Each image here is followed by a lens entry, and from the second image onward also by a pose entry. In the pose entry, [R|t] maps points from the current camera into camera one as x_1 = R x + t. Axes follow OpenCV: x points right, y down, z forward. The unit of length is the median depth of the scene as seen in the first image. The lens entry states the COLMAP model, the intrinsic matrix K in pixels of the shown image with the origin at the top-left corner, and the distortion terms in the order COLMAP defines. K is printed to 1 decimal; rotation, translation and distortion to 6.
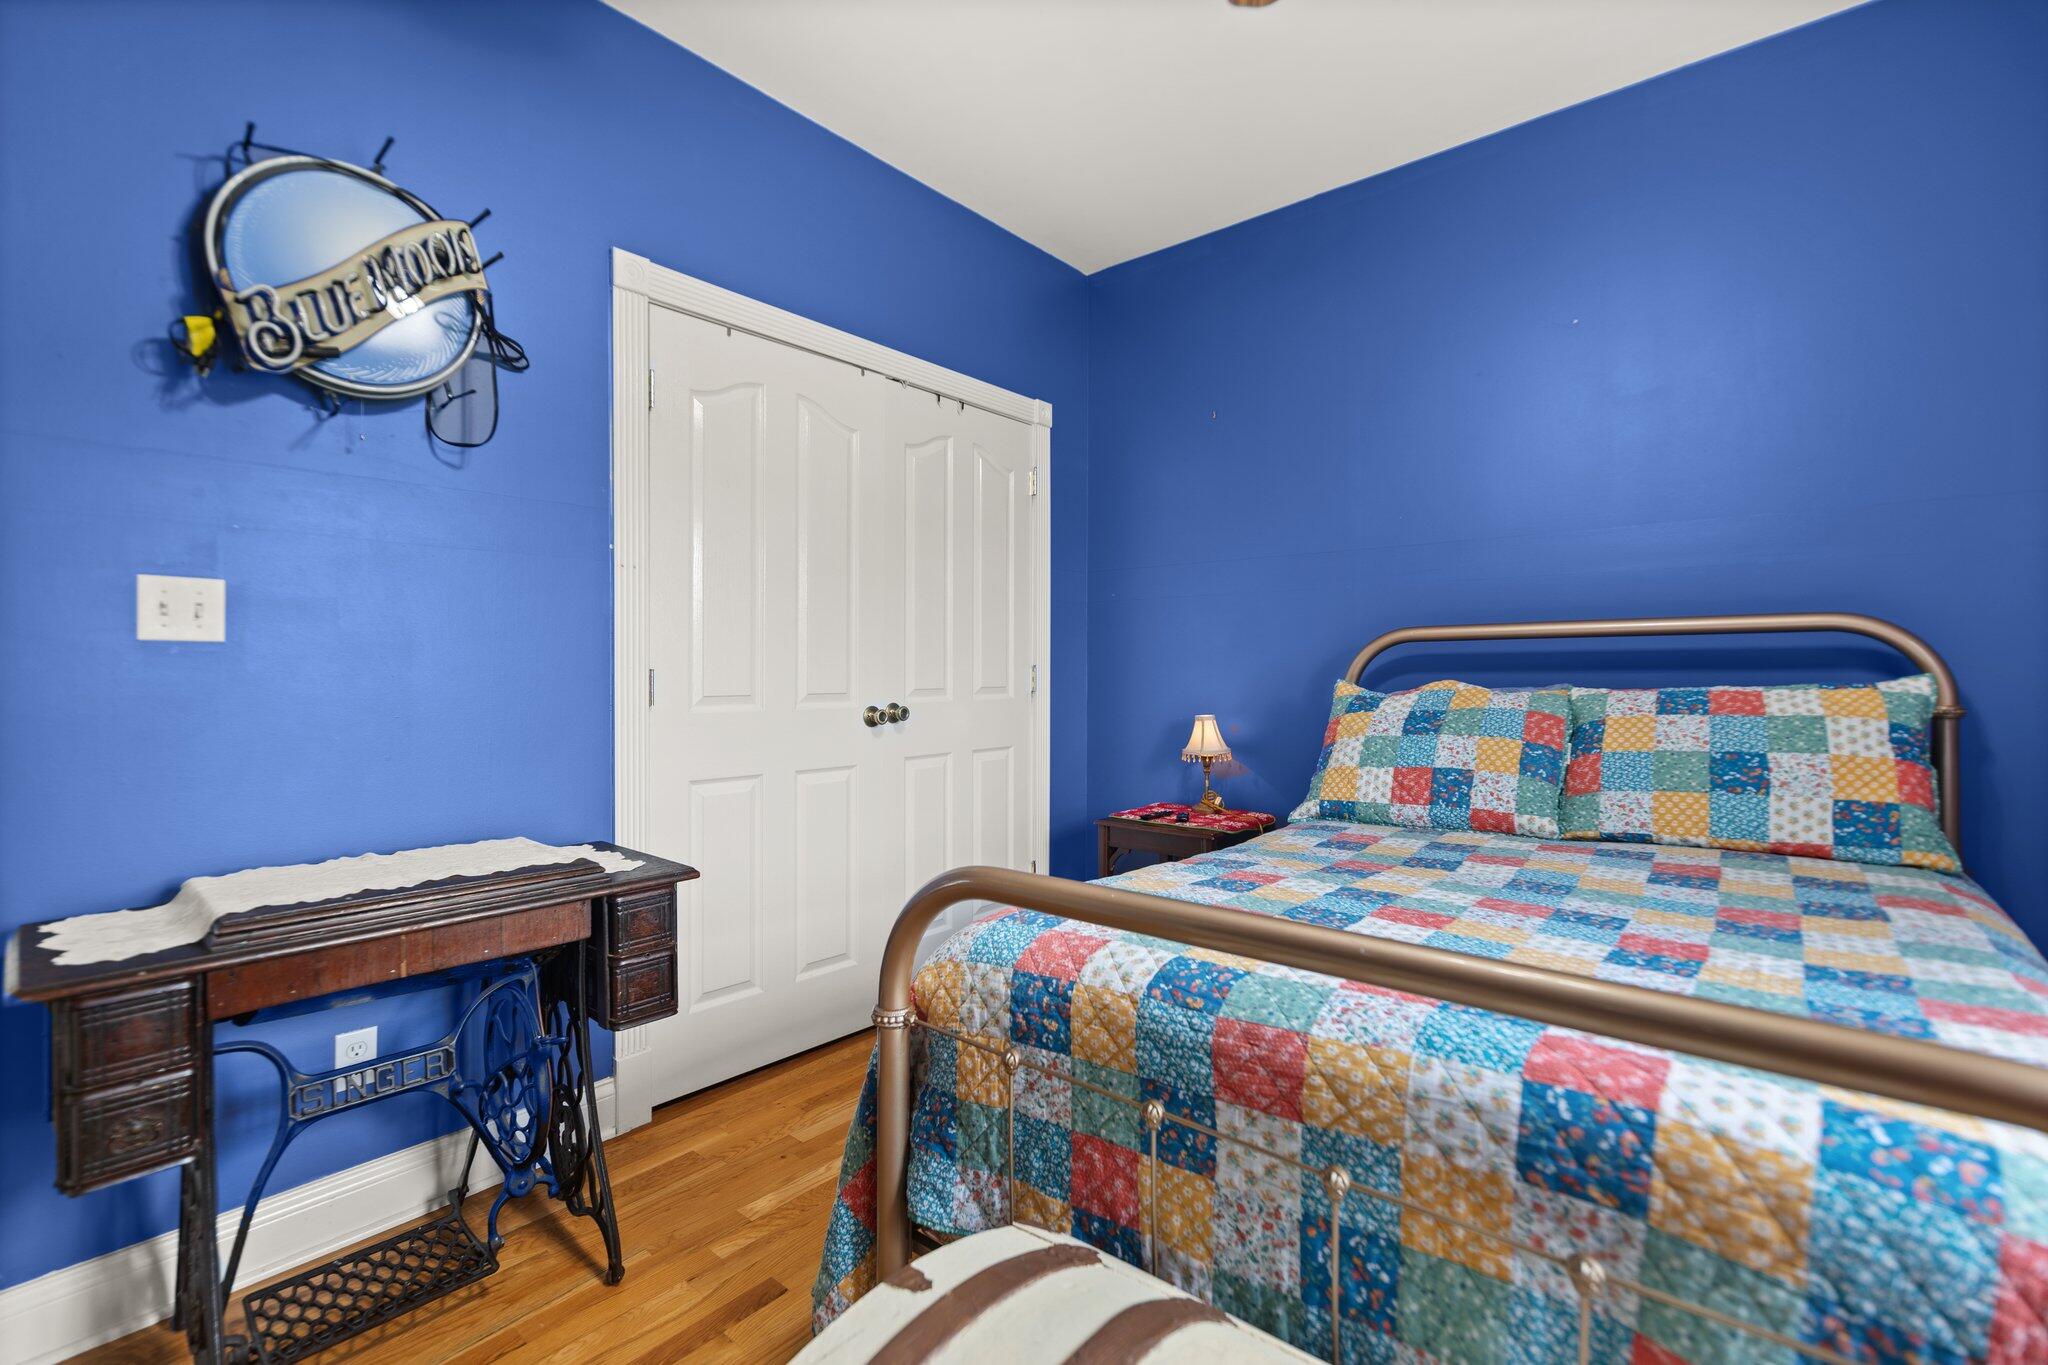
lens RADIAL K [[890.1, 0, 1017.0], [0, 890.1, 672.9], [0, 0, 1]] dist [-0.000371, 0.000223]
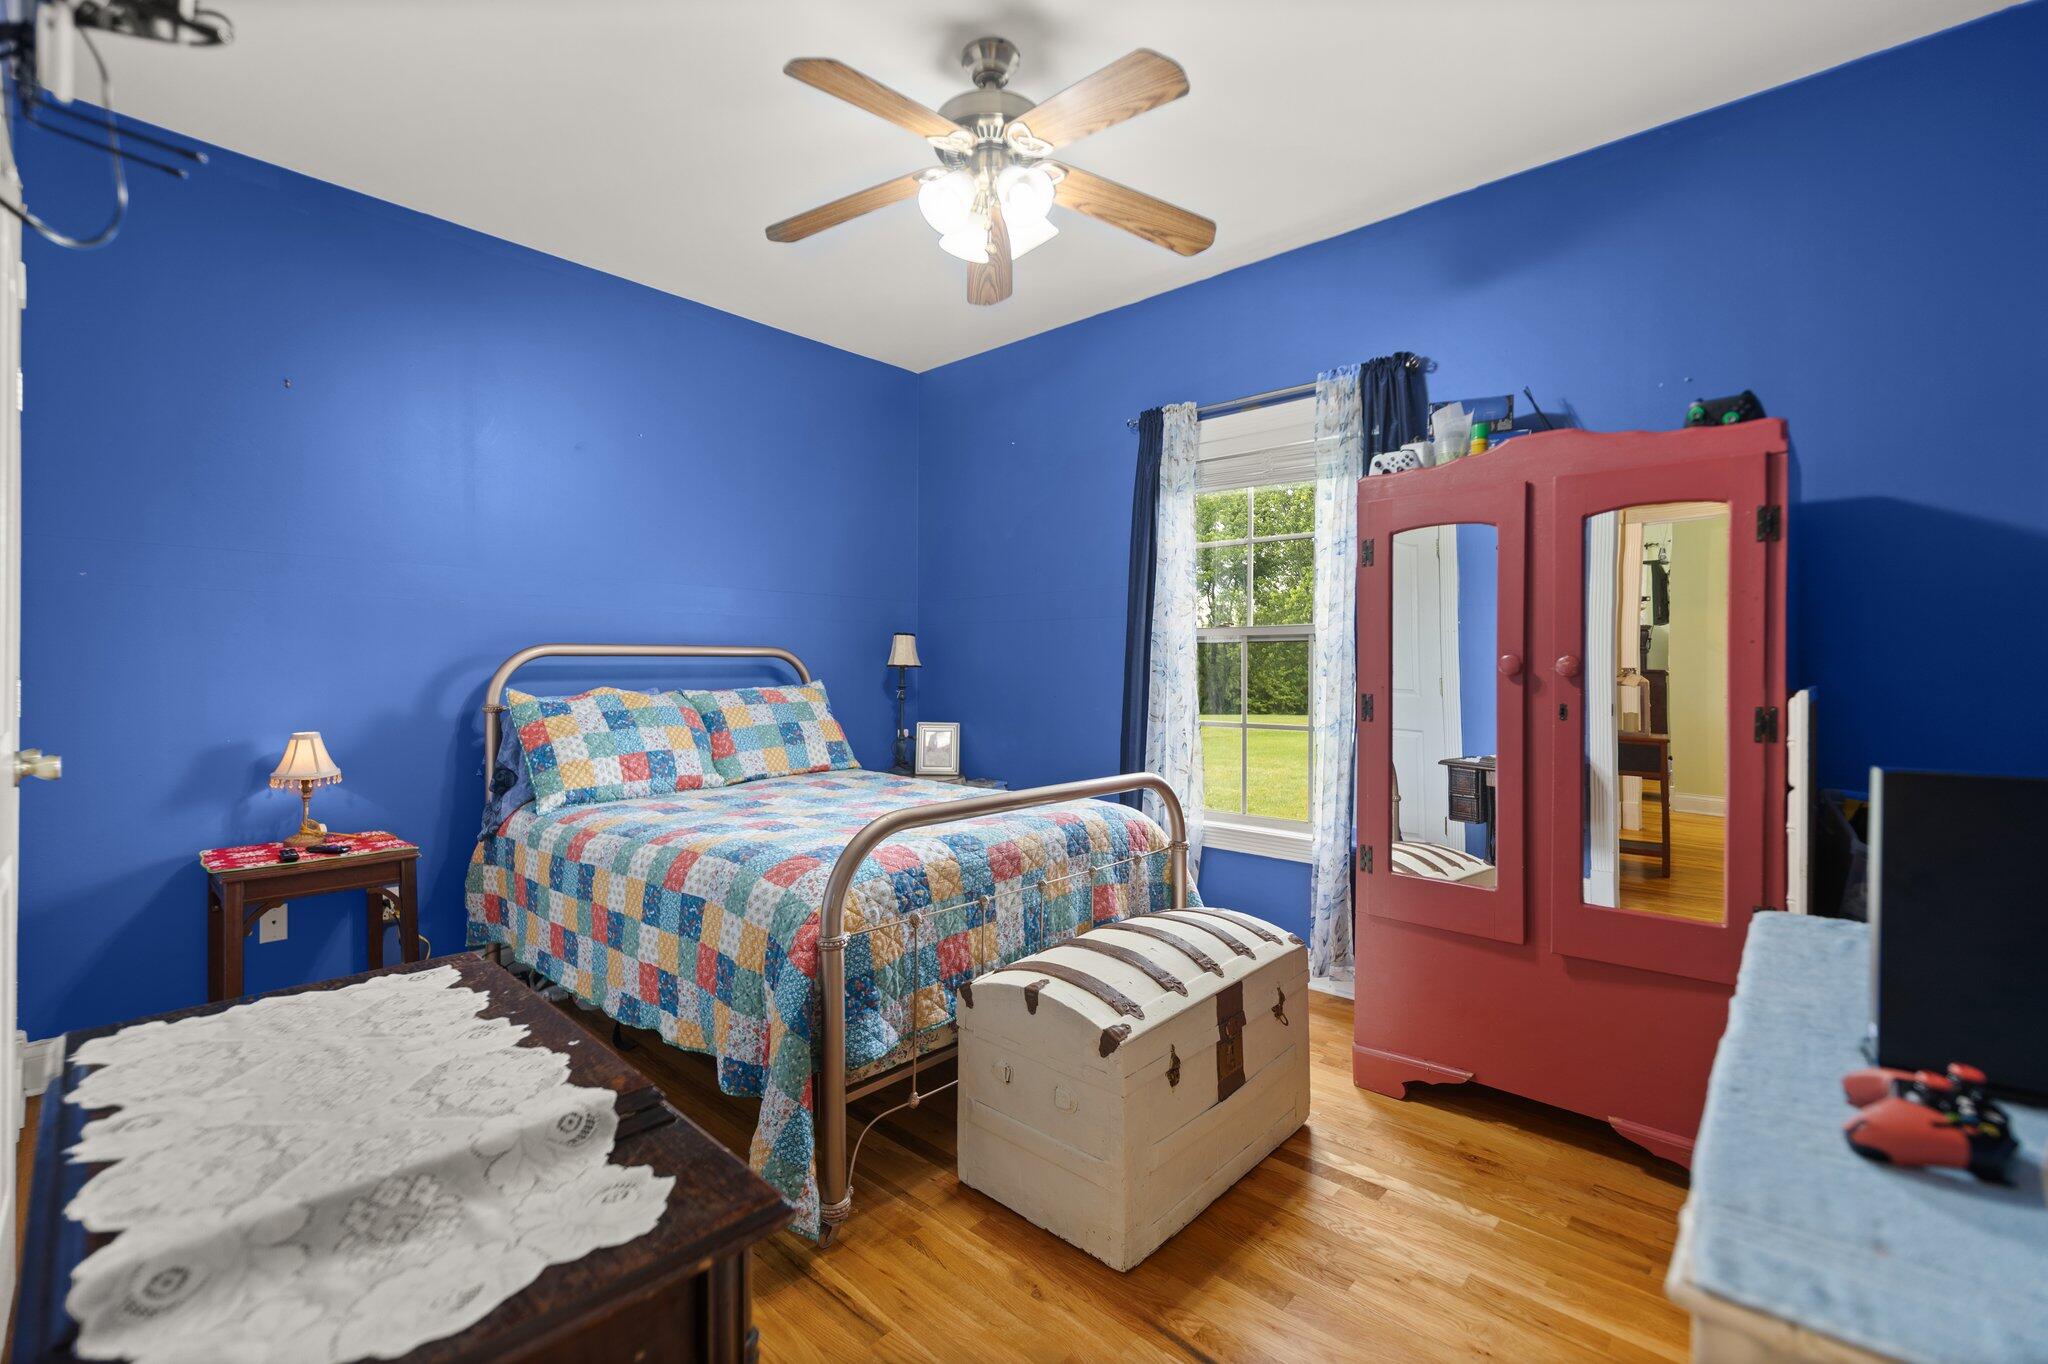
lens RADIAL K [[890.1, 0, 1017.0], [0, 890.1, 672.4], [0, 0, 1]] dist [-0.000371, 0.000223]
pose [[0.036590, -0.004851, 0.999319, -1.023943], [-0.000603, 0.999988, 0.004876, -0.025051], [-0.999330, -0.000781, 0.036586, 0.455651]]
